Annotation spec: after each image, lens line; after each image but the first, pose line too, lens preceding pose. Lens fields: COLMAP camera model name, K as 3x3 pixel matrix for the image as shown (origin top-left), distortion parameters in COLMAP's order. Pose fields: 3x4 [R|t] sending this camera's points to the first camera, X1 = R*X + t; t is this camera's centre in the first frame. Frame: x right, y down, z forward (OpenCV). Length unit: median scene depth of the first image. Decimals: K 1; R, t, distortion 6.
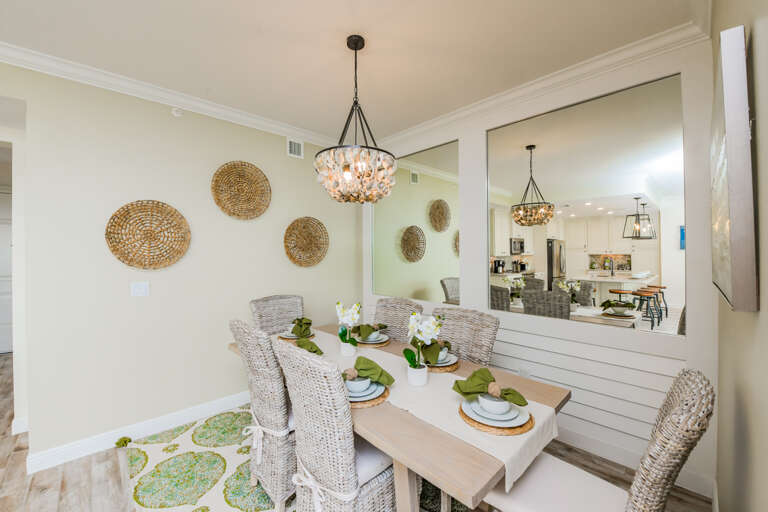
lens RADIAL K [[319.3, 0, 380.8], [0, 319.3, 253.6], [0, 0, 1]] dist [-0.010441, -0.000500]
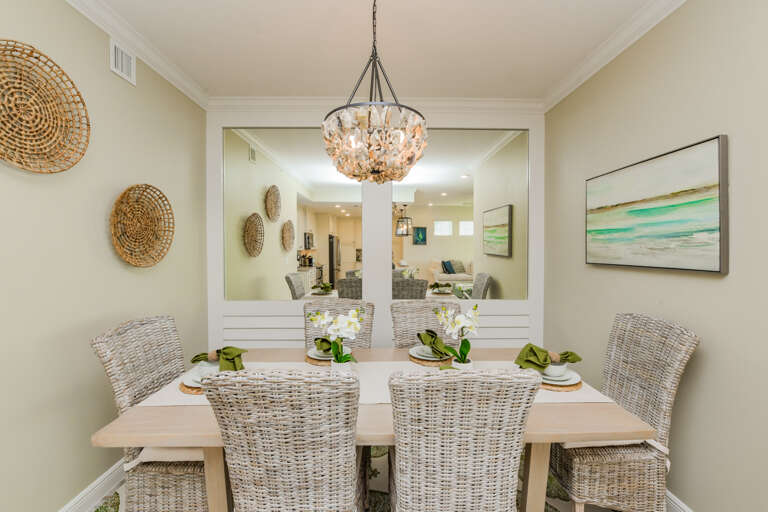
lens RADIAL K [[319.3, 0, 382.4], [0, 319.3, 254.2], [0, 0, 1]] dist [-0.010441, -0.000500]
pose [[0.669836, -0.011367, 0.742422, -0.295860], [-0.001942, 0.999853, 0.017060, 0.004760], [-0.742507, -0.012869, 0.669715, 0.204991]]
